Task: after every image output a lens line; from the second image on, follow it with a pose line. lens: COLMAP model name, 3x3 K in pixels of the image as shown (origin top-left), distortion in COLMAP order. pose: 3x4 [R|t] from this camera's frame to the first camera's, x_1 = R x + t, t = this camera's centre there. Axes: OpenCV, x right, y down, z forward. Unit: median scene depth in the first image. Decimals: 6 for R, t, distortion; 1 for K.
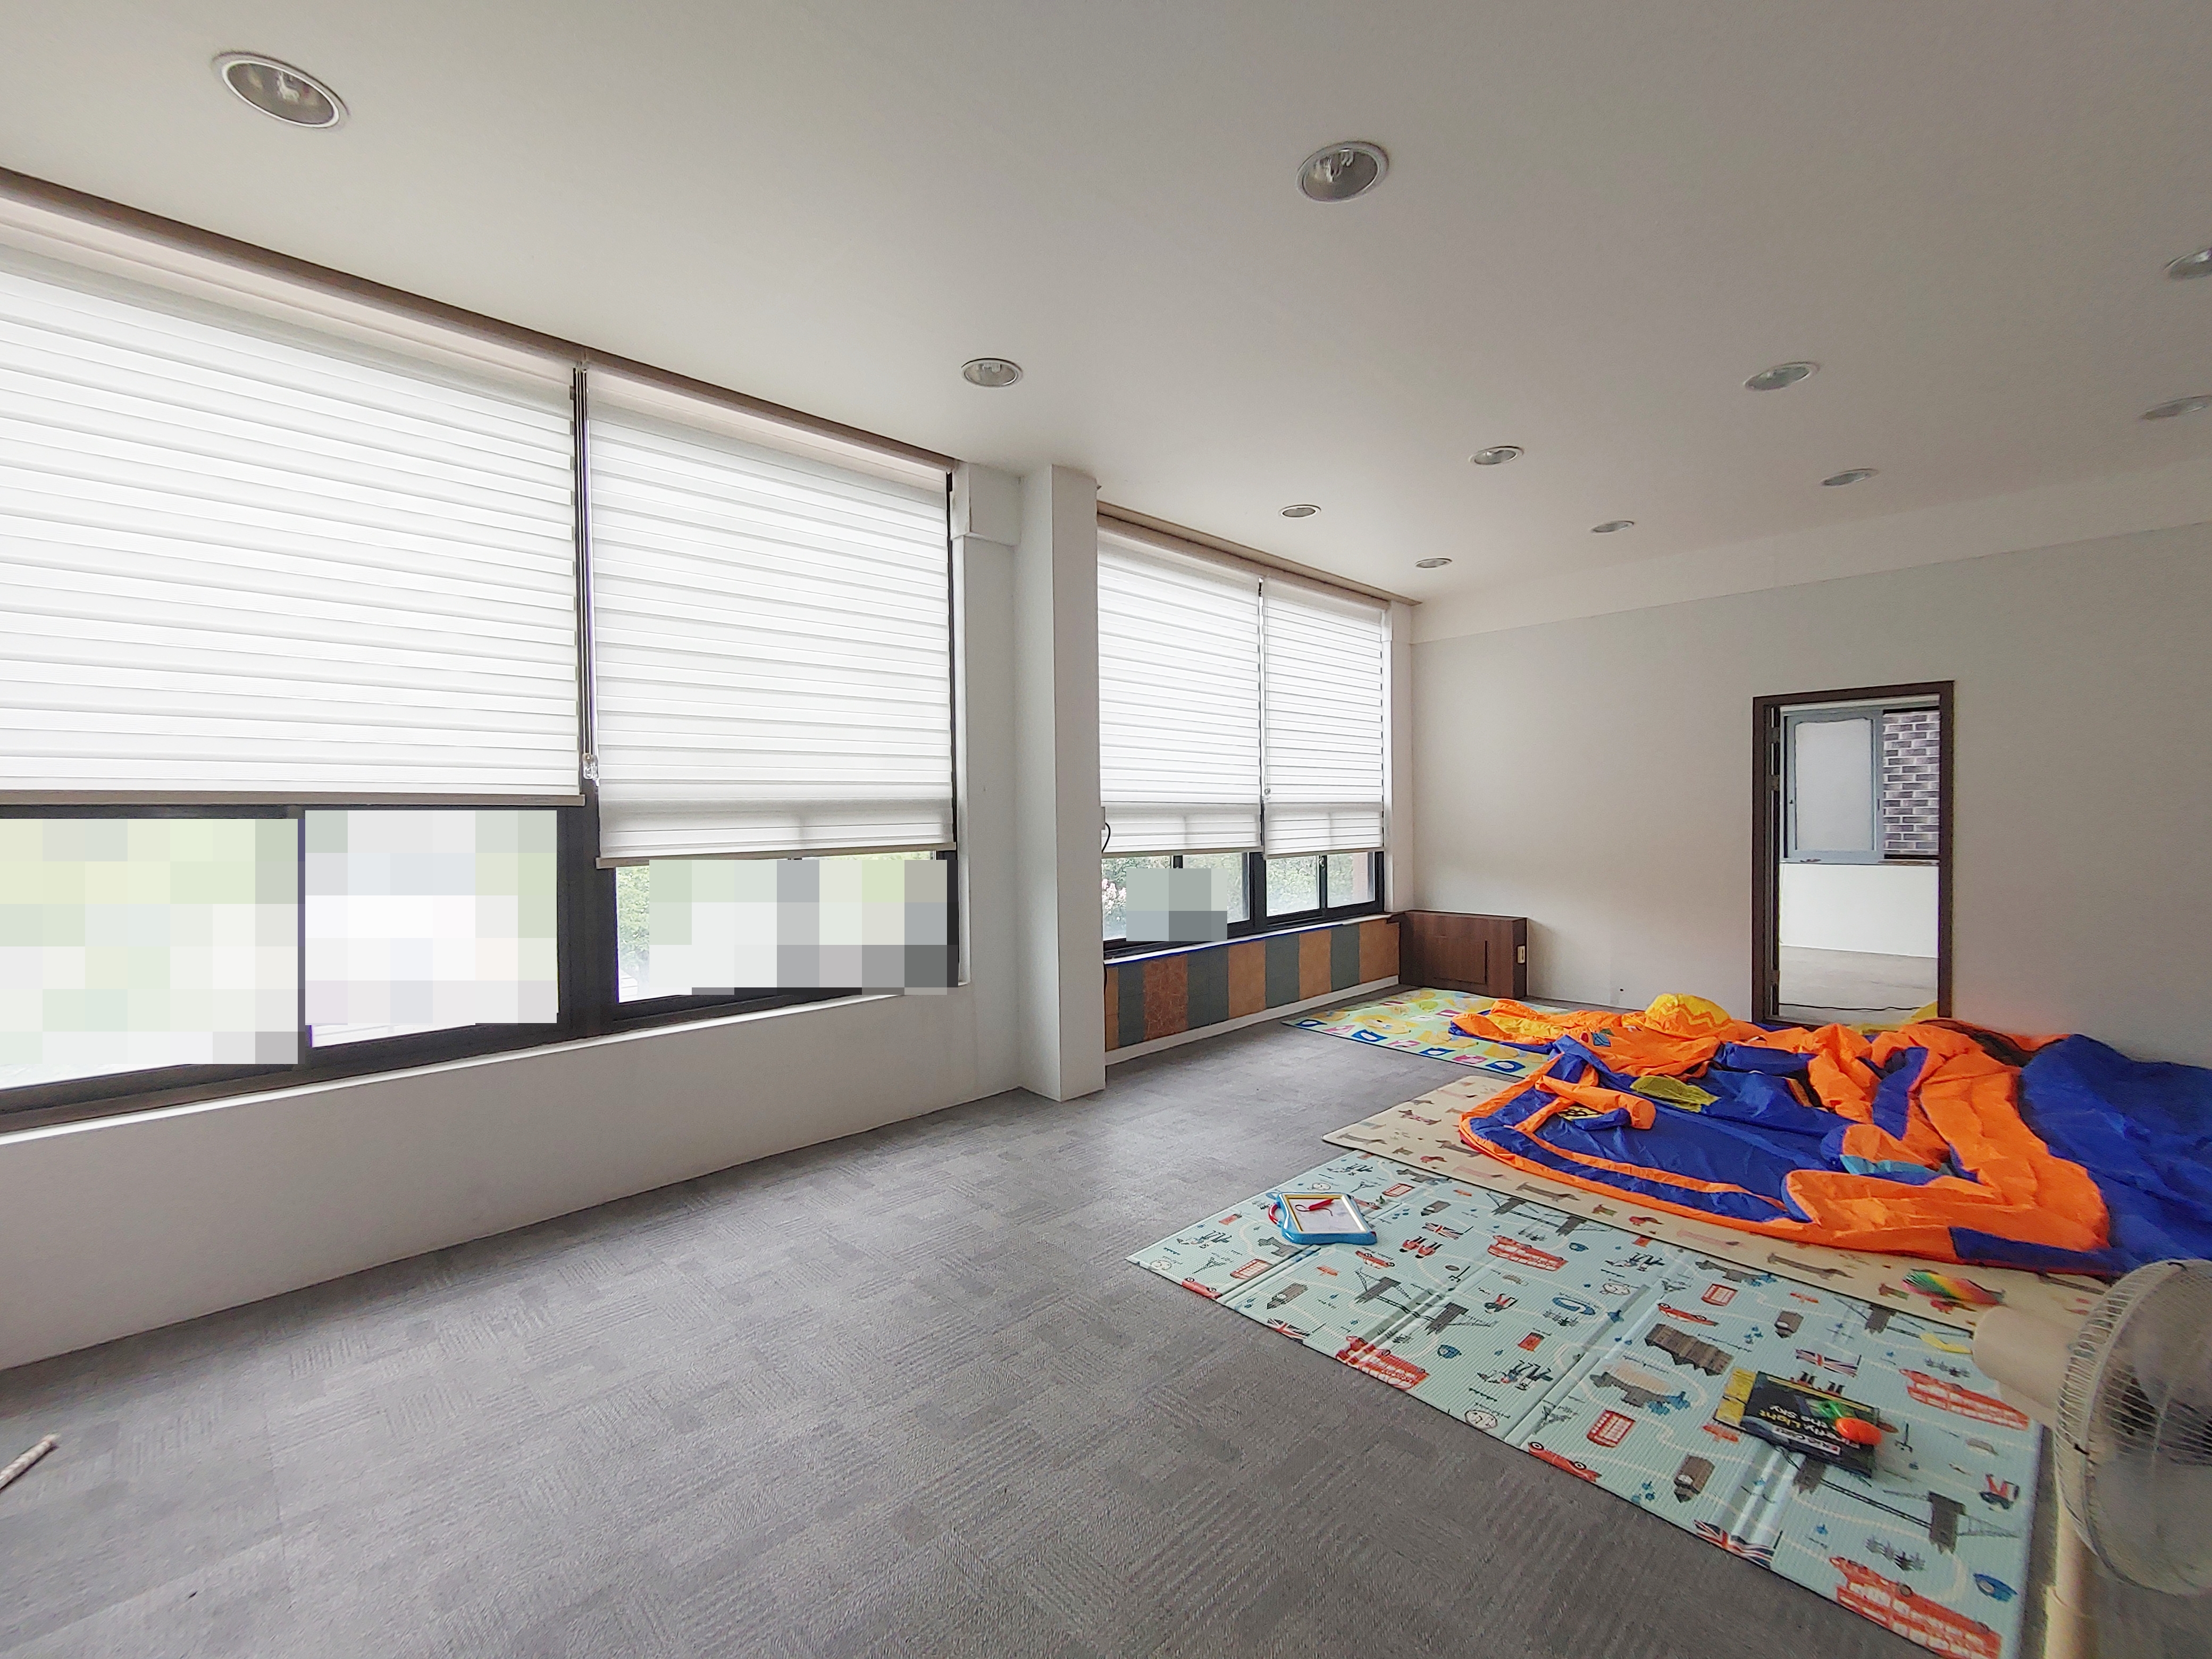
lens RADIAL K [[937.1, 0, 1104.7], [0, 937.1, 829.4], [0, 0, 1]] dist [0.002411, -0.000501]
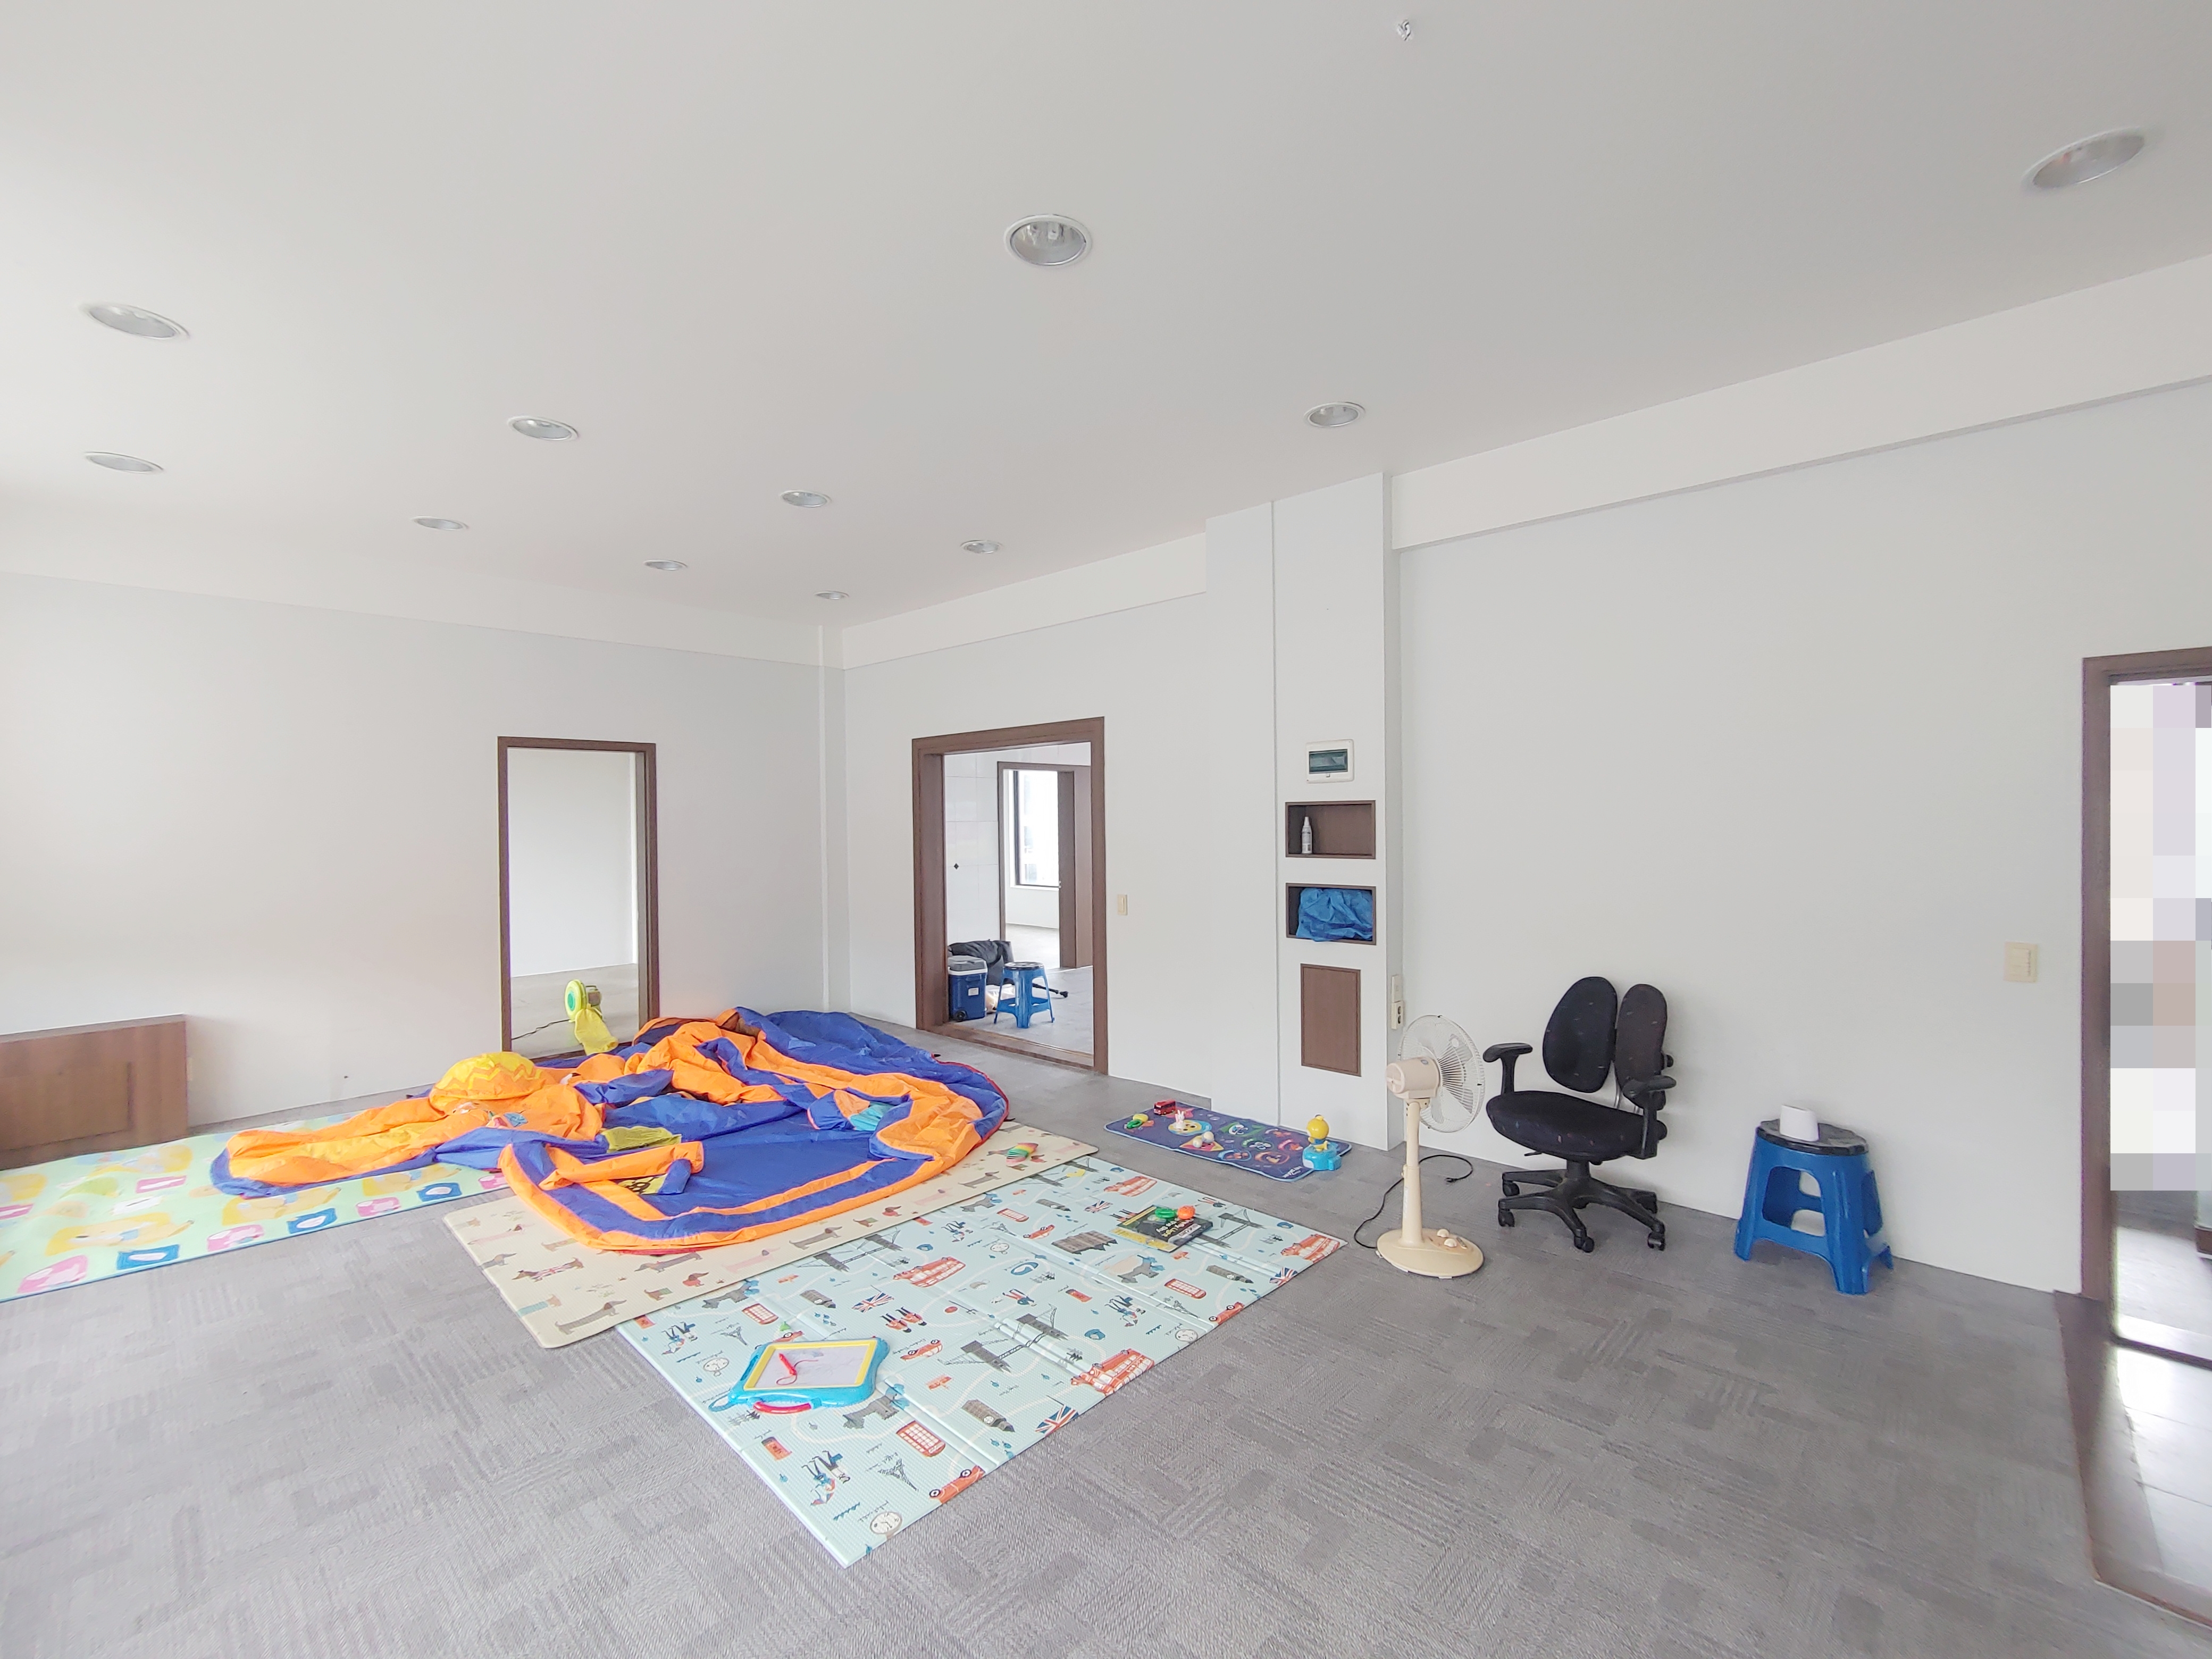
lens RADIAL K [[937.1, 0, 1104.7], [0, 937.1, 829.4], [0, 0, 1]] dist [0.002411, -0.000501]
pose [[-0.045255, 0.001305, 0.998975, -0.649710], [0.030622, 0.999531, 0.000082, -0.050239], [-0.998506, 0.030595, -0.045273, 0.849475]]
